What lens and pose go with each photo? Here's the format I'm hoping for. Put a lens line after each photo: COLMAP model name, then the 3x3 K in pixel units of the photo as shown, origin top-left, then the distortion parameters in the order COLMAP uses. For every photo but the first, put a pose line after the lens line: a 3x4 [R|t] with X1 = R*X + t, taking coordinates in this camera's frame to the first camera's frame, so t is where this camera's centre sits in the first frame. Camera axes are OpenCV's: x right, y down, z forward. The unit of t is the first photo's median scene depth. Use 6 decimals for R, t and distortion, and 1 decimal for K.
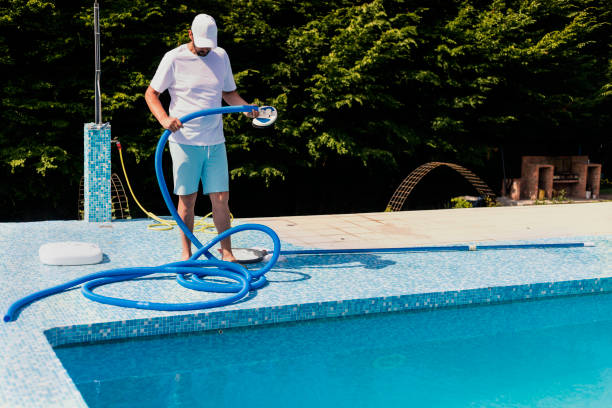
lens RADIAL K [[881.1, 0, 306.0], [0, 881.1, 204.0], [0, 0, 1]] dist [0.011396, 0.022430]
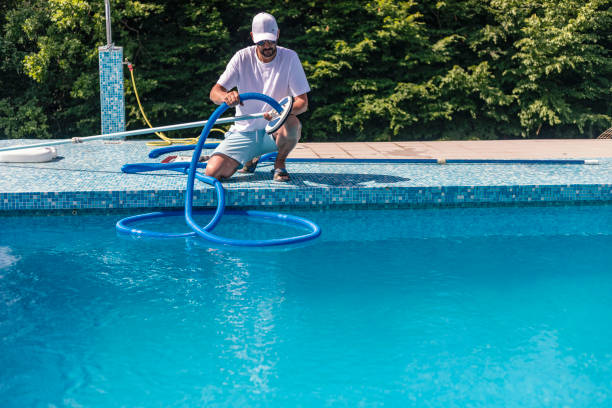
lens RADIAL K [[886.6, 0, 306.0], [0, 886.6, 204.0], [0, 0, 1]] dist [-0.013939, 0.372955]
pose [[0.941604, 0.022030, -0.336002, 0.342018], [-0.020083, 0.999755, 0.009268, 0.082379], [0.336124, -0.001978, 0.941816, 0.085448]]
